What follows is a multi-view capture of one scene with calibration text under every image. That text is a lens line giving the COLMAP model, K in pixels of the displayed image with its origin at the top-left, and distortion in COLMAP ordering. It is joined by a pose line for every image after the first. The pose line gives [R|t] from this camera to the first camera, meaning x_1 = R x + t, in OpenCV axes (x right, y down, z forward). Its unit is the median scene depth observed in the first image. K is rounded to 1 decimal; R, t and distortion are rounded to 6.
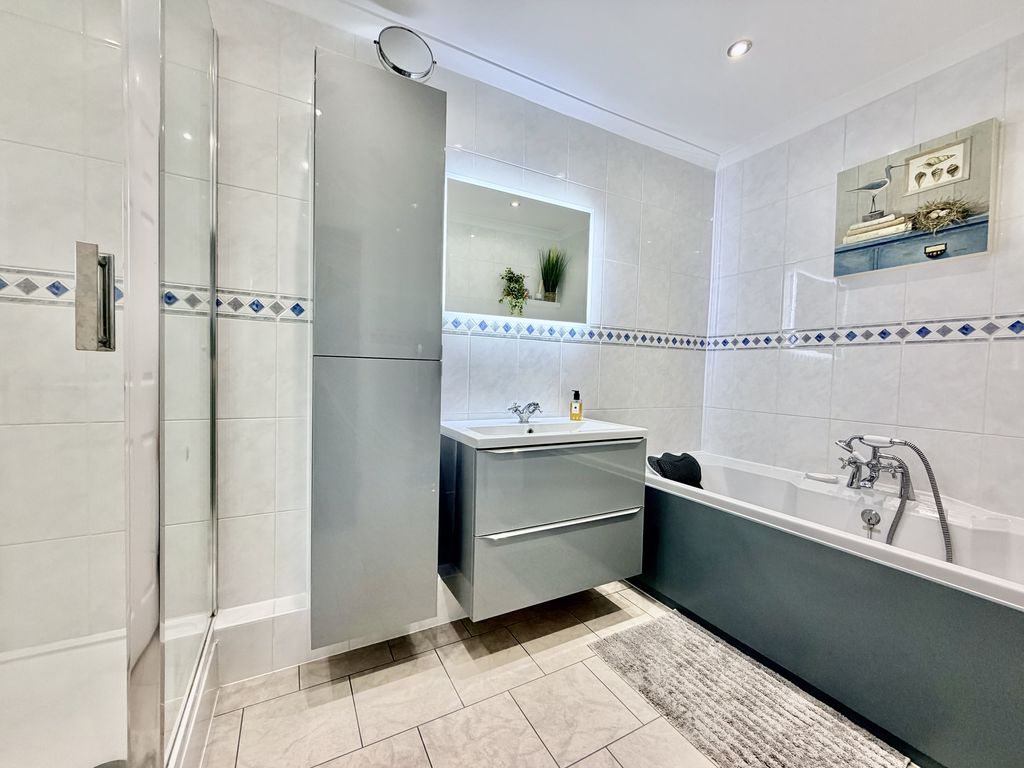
lens RADIAL K [[409.2, 0, 511.6], [0, 409.2, 385.8], [0, 0, 1]] dist [0.001304, 0.000113]
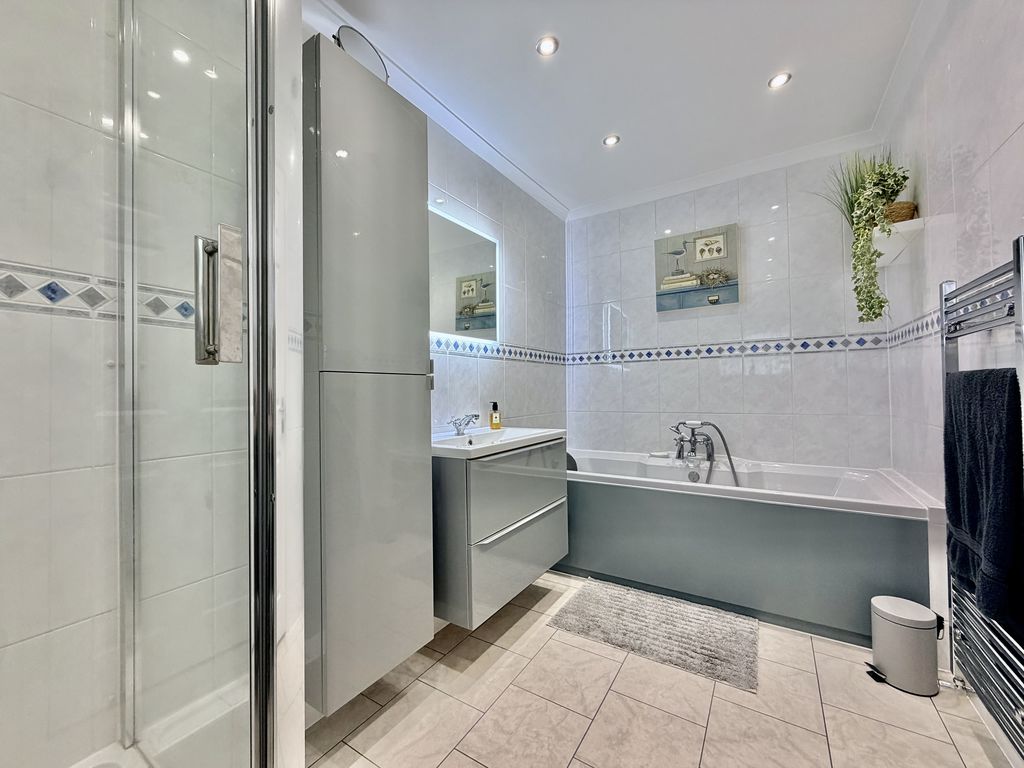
lens RADIAL K [[409.2, 0, 511.6], [0, 409.2, 385.8], [0, 0, 1]] dist [0.001304, 0.000113]
pose [[0.871514, -0.033332, 0.489236, -0.389751], [0.054979, 0.998039, -0.029940, 0.004597], [-0.487279, 0.052991, 0.871637, 0.026342]]
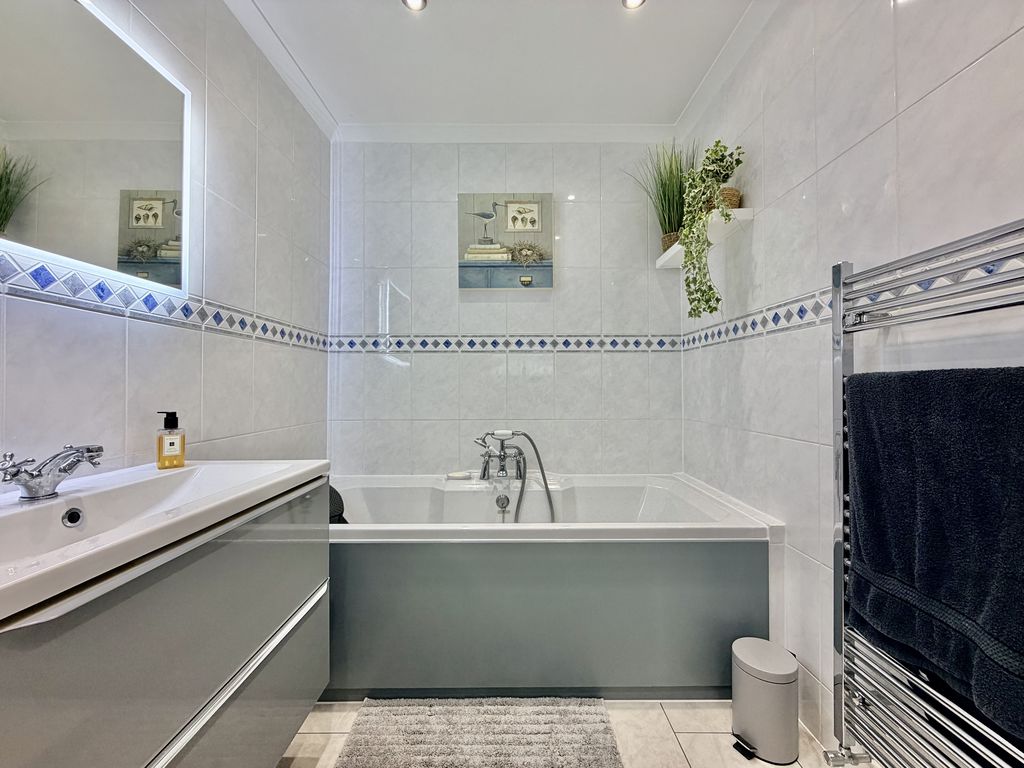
lens RADIAL K [[409.2, 0, 511.6], [0, 409.2, 385.8], [0, 0, 1]] dist [0.001304, 0.000113]
pose [[0.473971, -0.021396, 0.880280, -0.114234], [0.045084, 0.998983, 0.000007, -0.002302], [-0.879385, 0.039684, 0.474454, 0.415388]]
